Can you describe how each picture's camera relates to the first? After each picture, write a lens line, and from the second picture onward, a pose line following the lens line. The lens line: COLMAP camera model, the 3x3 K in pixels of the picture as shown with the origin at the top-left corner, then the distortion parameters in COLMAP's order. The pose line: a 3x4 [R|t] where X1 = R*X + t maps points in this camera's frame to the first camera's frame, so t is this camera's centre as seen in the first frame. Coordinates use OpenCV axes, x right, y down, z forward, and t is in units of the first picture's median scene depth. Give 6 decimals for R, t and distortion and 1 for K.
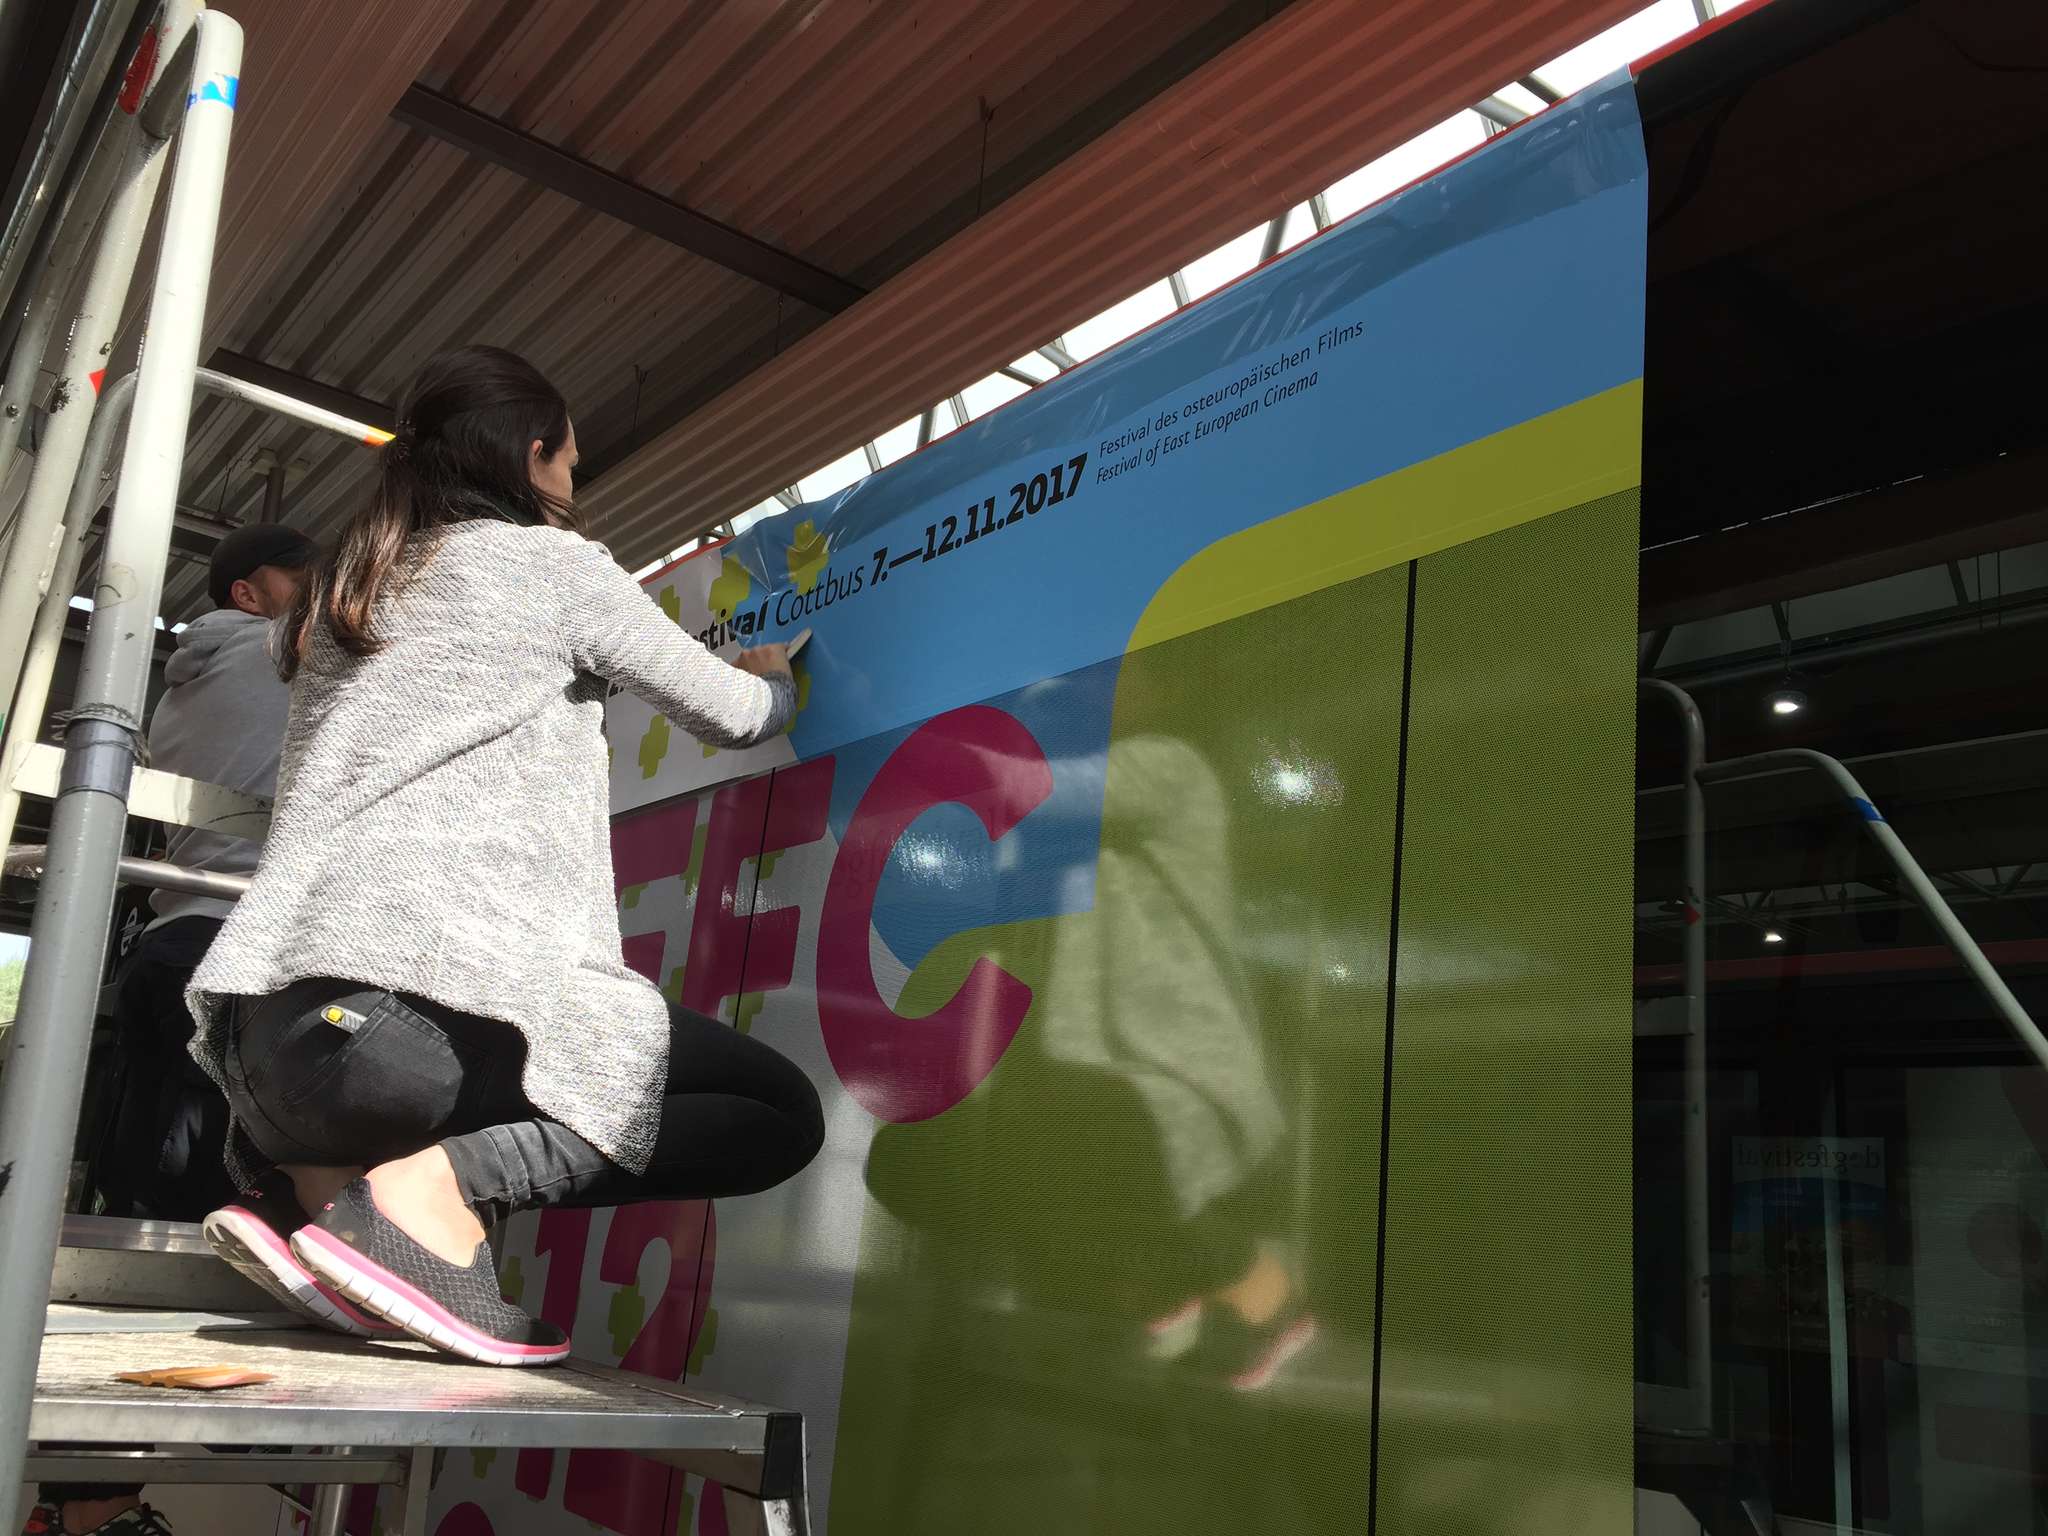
lens RADIAL K [[1755.1, 0, 1024.0], [0, 1755.1, 768.0], [0, 0, 1]] dist [0.068672, -0.118380]
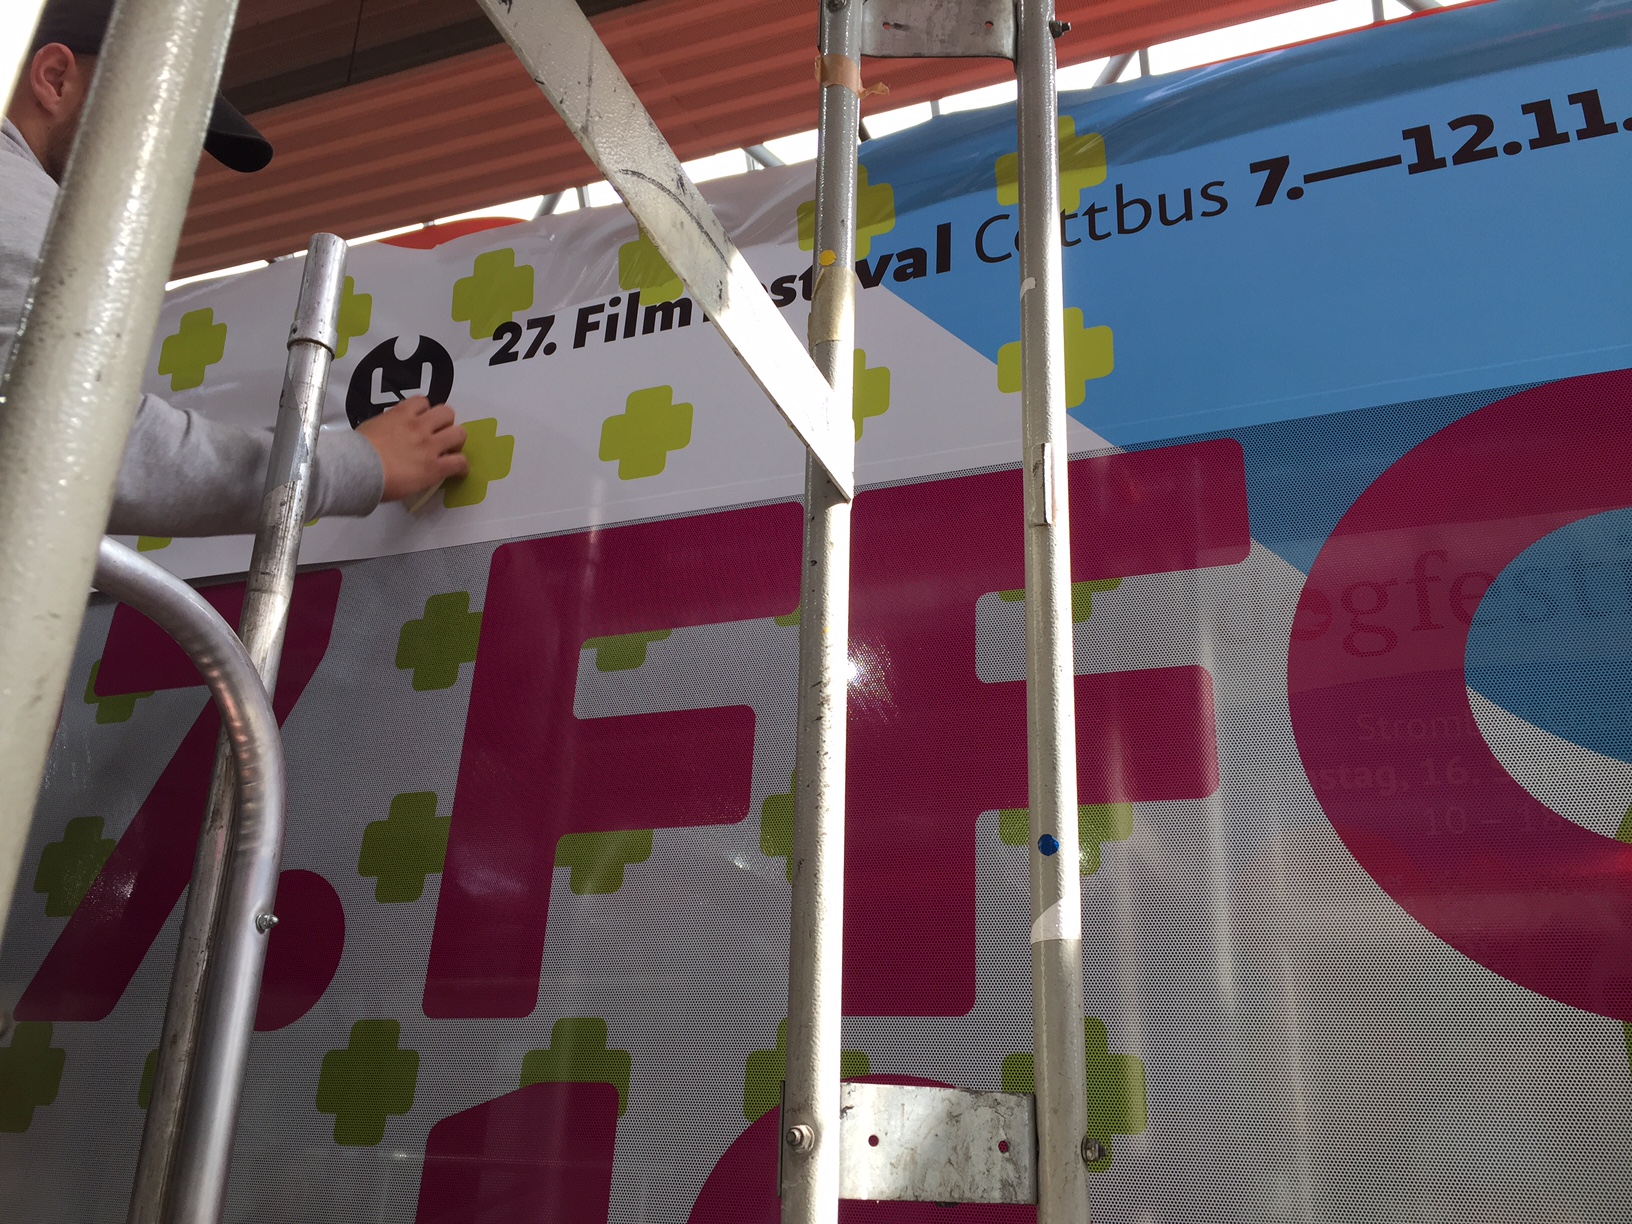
lens RADIAL K [[1398.6, 0, 816.0], [0, 1398.6, 612.0], [0, 0, 1]] dist [0.068672, -0.118380]
pose [[0.858151, 0.135944, 0.495072, -0.481292], [-0.094422, 0.989648, -0.108083, 0.122736], [-0.504640, 0.046006, 0.862103, 0.646974]]
